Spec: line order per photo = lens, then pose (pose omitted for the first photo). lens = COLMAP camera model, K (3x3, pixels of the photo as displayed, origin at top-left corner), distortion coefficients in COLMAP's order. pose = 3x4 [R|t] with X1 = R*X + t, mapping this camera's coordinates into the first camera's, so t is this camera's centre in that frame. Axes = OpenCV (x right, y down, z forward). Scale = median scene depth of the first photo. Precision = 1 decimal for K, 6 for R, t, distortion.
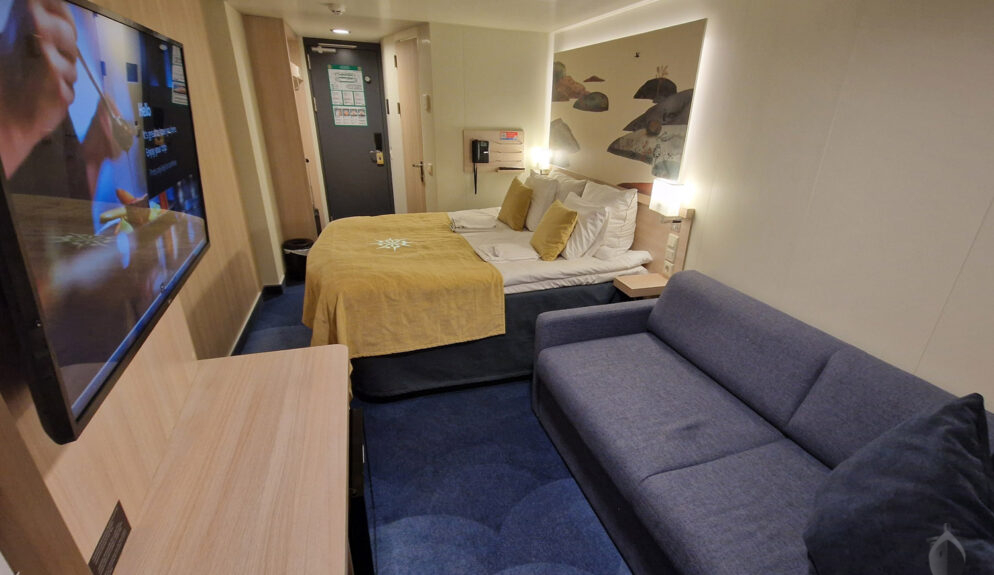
lens RADIAL K [[412.6, 0, 515.3], [0, 412.6, 289.5], [0, 0, 1]] dist [0.001433, 0.000191]
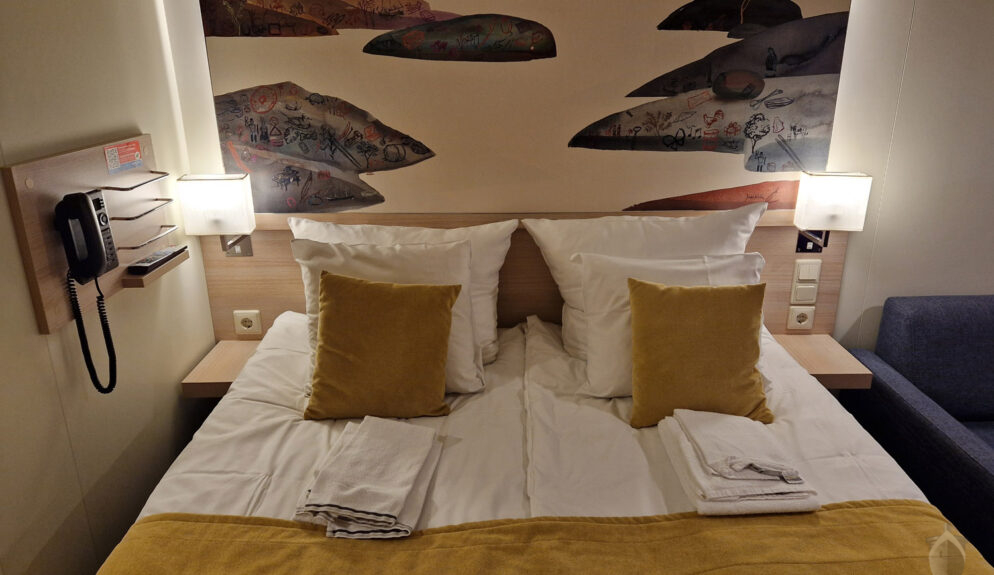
lens RADIAL K [[701.3, 0, 497.0], [0, 701.3, 287.5], [0, 0, 1]] dist [0.056829, -0.001495]
pose [[0.321270, -0.343188, 0.882614, -0.520205], [0.394936, 0.895658, 0.204504, -0.383803], [-0.860704, 0.282875, 0.423285, 0.788756]]
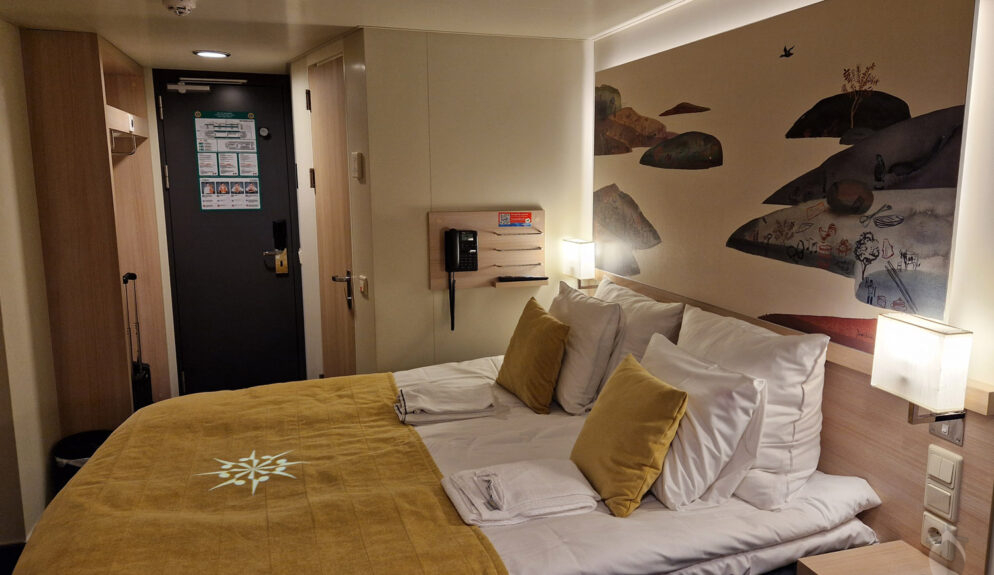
lens RADIAL K [[666.9, 0, 497.0], [0, 666.9, 287.5], [0, 0, 1]] dist [0.020728, -0.000770]
pose [[0.998722, -0.030051, -0.040643, -0.008672], [0.019352, 0.970141, -0.241767, -0.110866], [0.046695, 0.240672, 0.969483, 0.262582]]
